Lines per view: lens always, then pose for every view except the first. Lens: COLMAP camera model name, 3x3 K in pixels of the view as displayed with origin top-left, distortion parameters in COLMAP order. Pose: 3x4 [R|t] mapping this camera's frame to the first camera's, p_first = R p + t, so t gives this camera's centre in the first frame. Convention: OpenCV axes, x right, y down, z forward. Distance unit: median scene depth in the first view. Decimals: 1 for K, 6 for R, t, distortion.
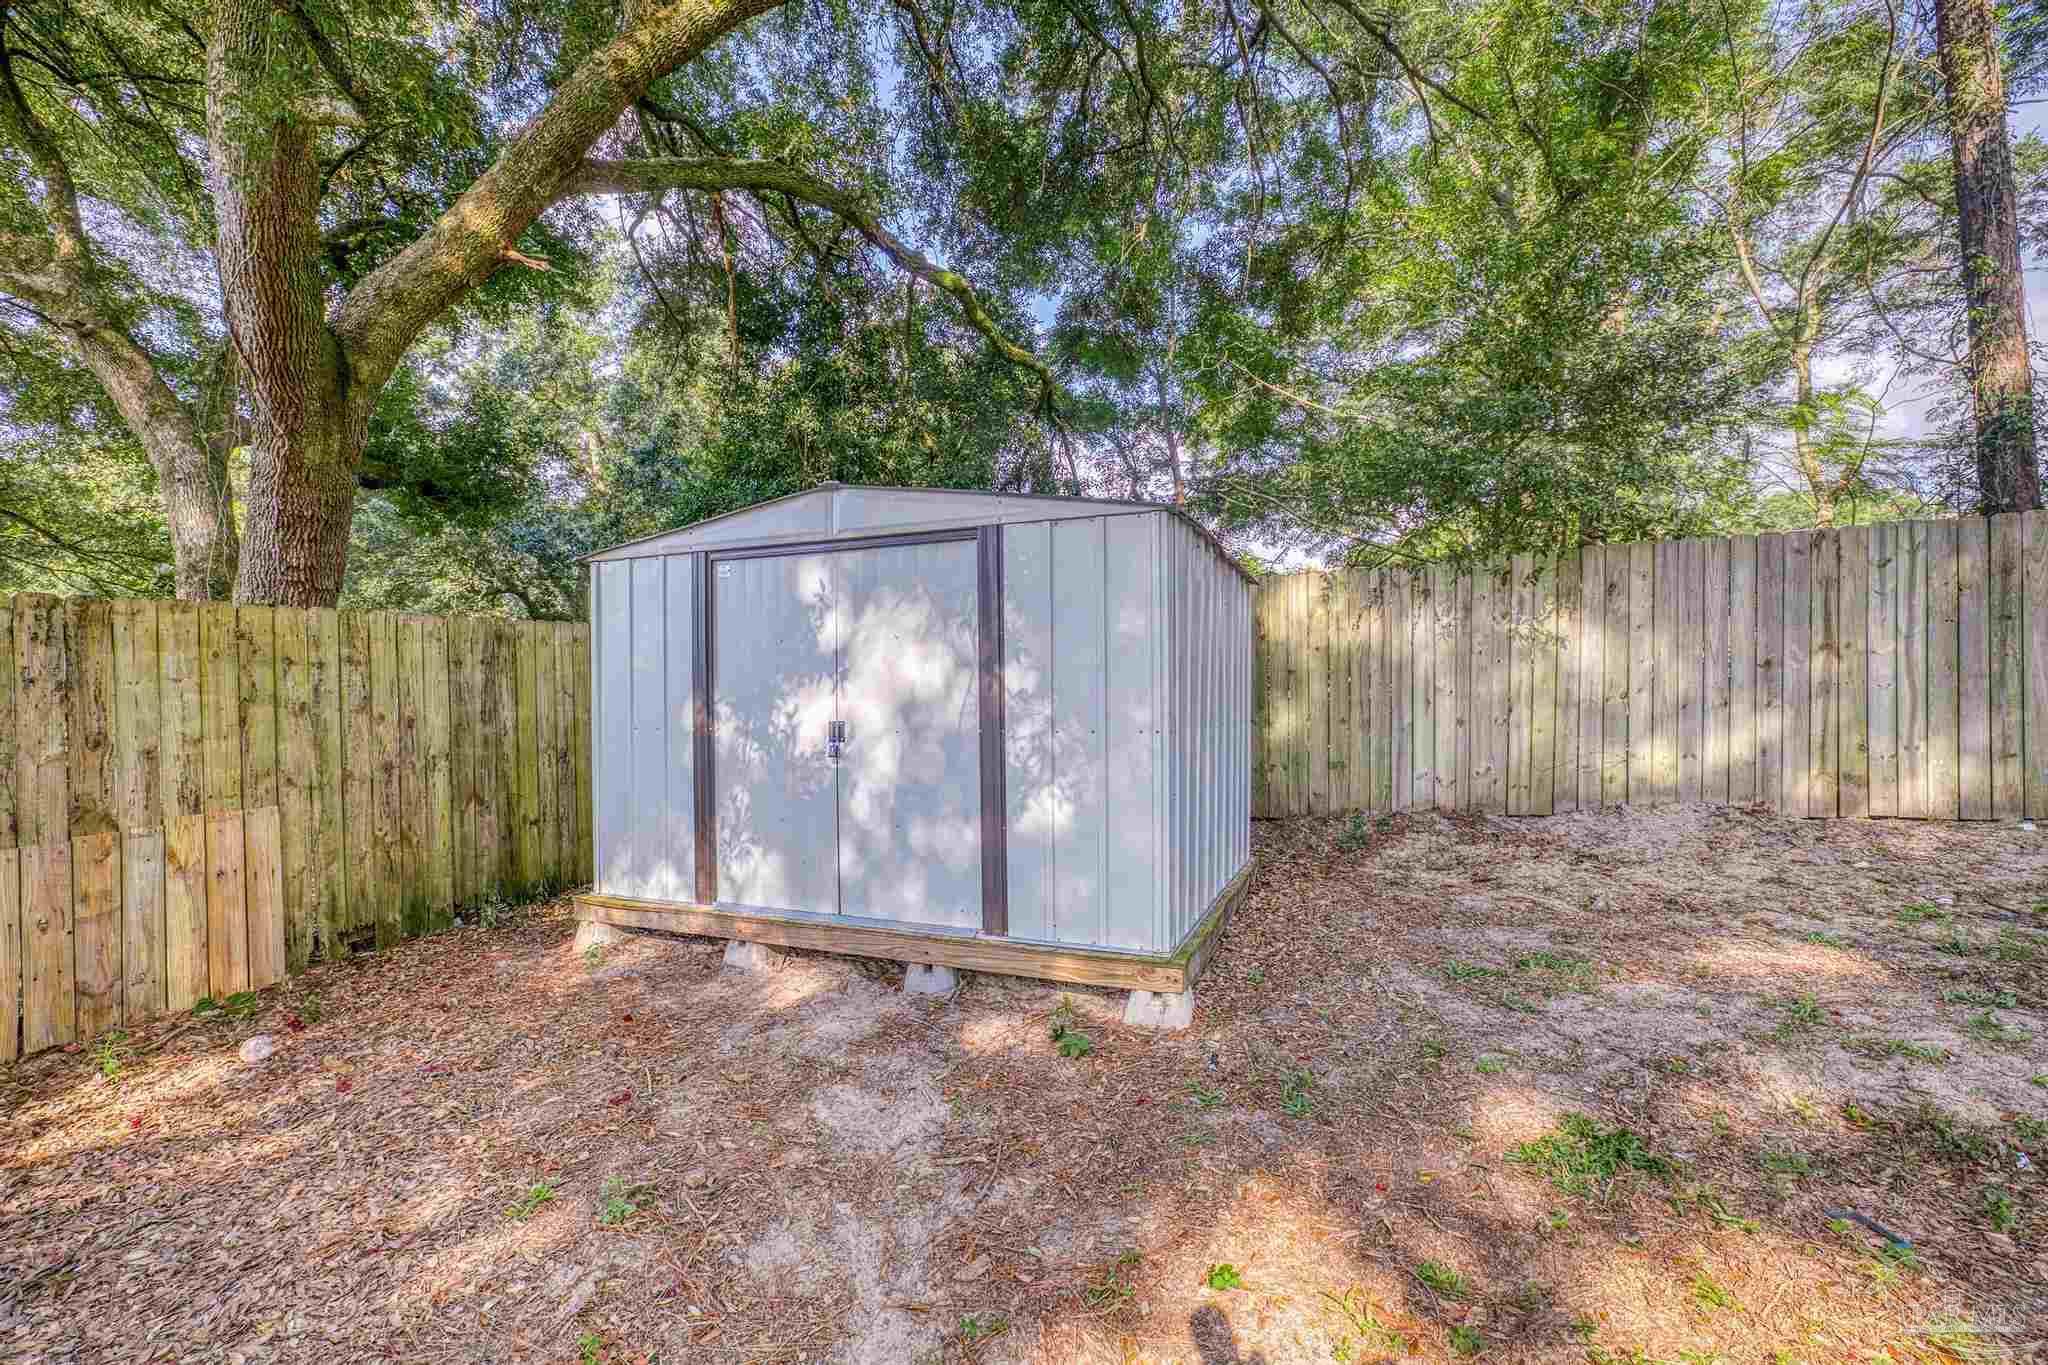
lens RADIAL K [[874.1, 0, 1024.6], [0, 874.1, 684.6], [0, 0, 1]] dist [-0.030742, 0.009214]
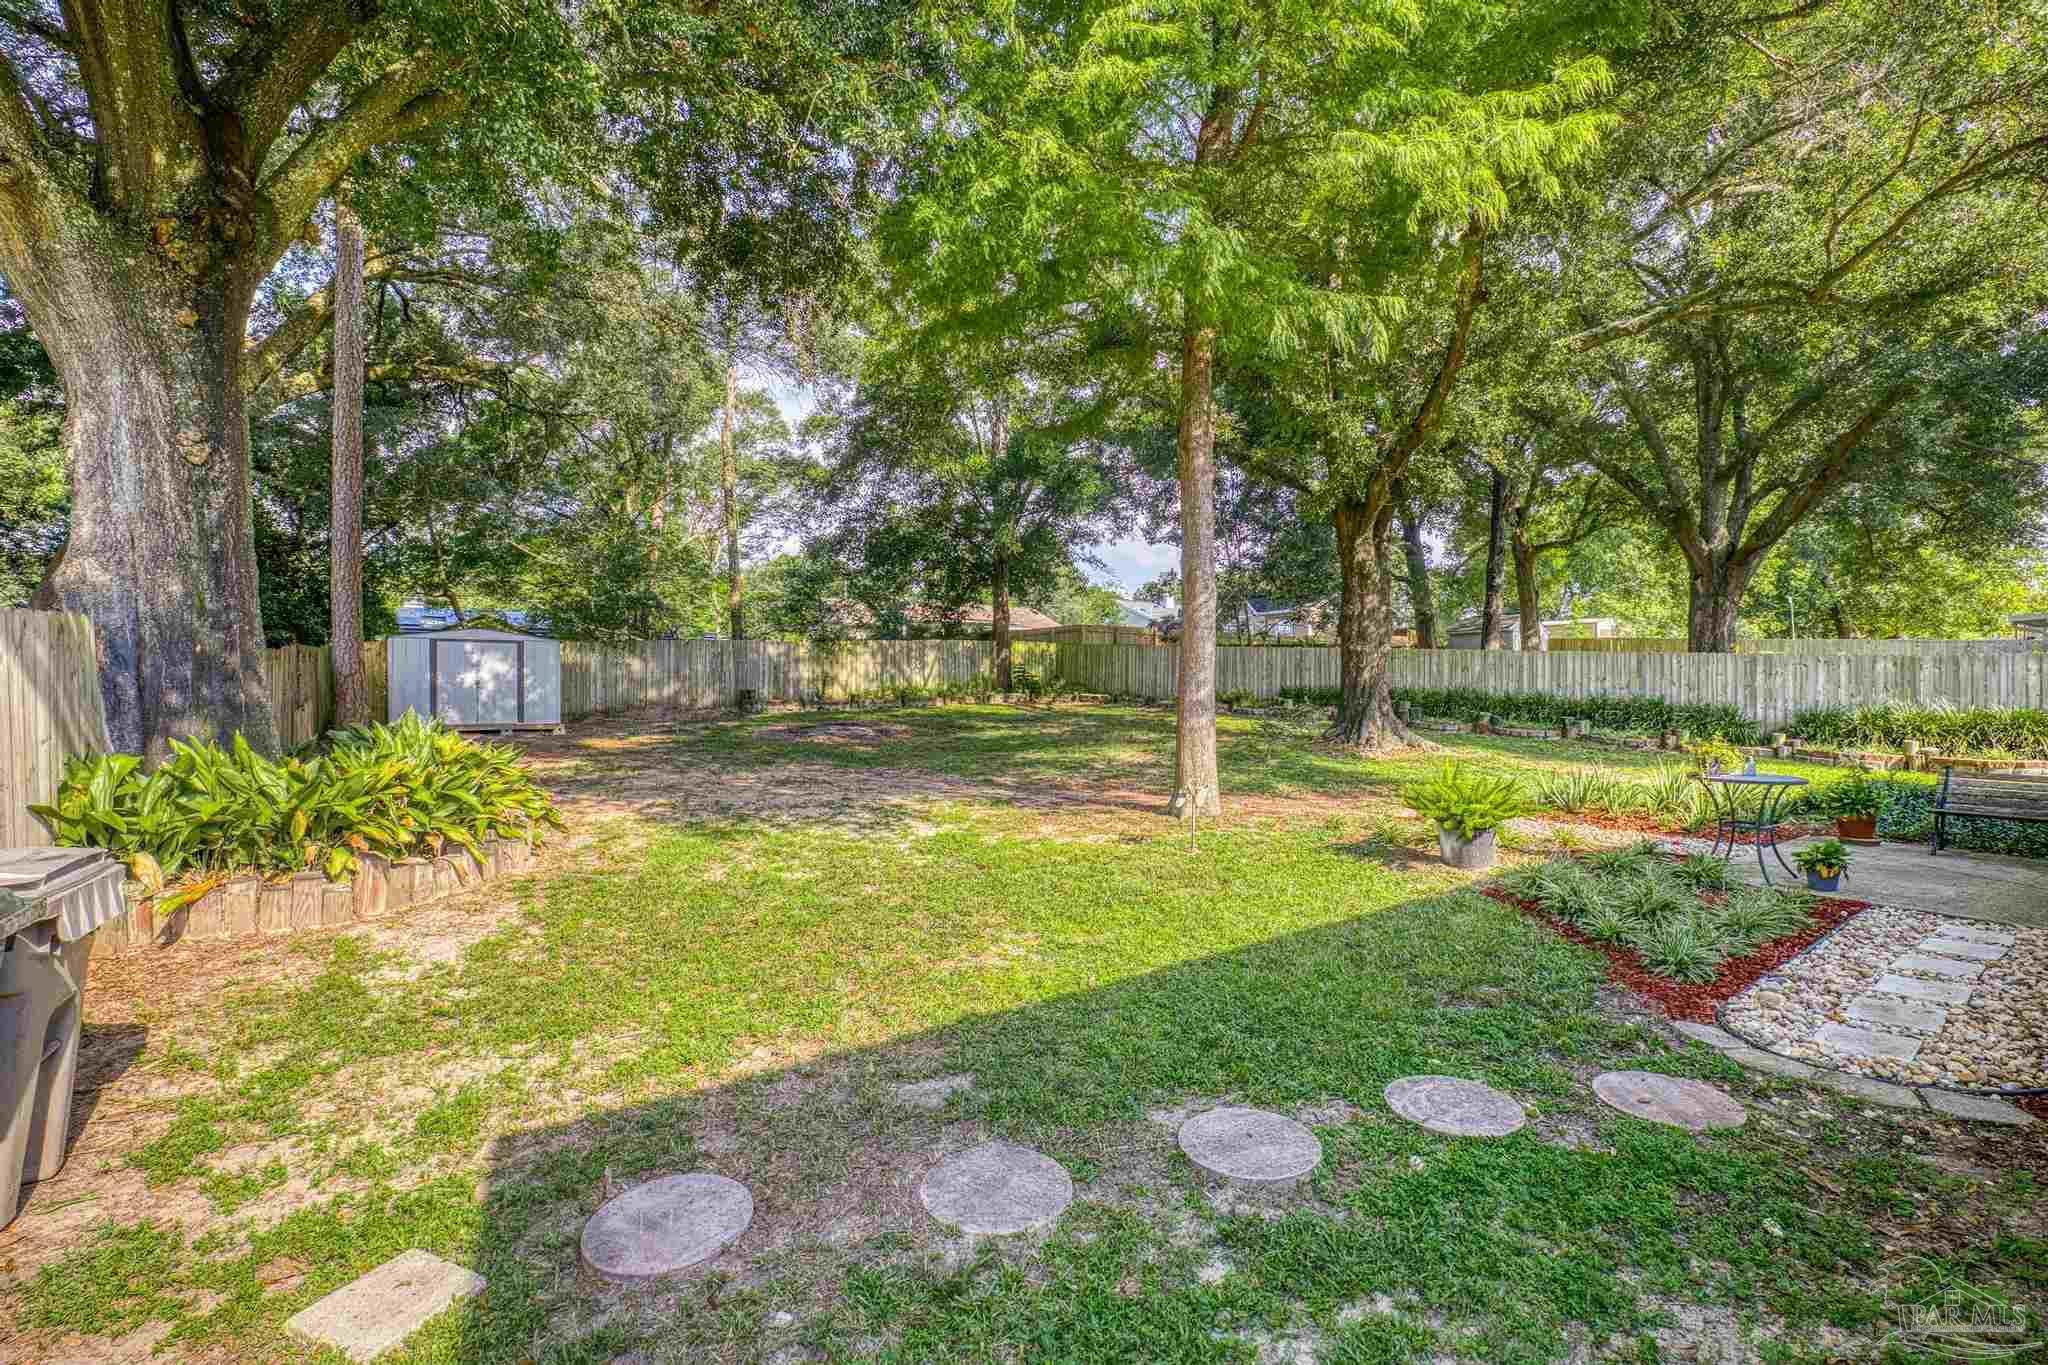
lens RADIAL K [[874.1, 0, 1032.1], [0, 874.1, 689.1], [0, 0, 1]] dist [-0.030742, 0.009214]
pose [[0.552436, 0.000608, 0.833555, -2.294246], [0.007092, 0.999960, -0.005430, 0.137115], [-0.833525, 0.008911, 0.552410, -3.736623]]
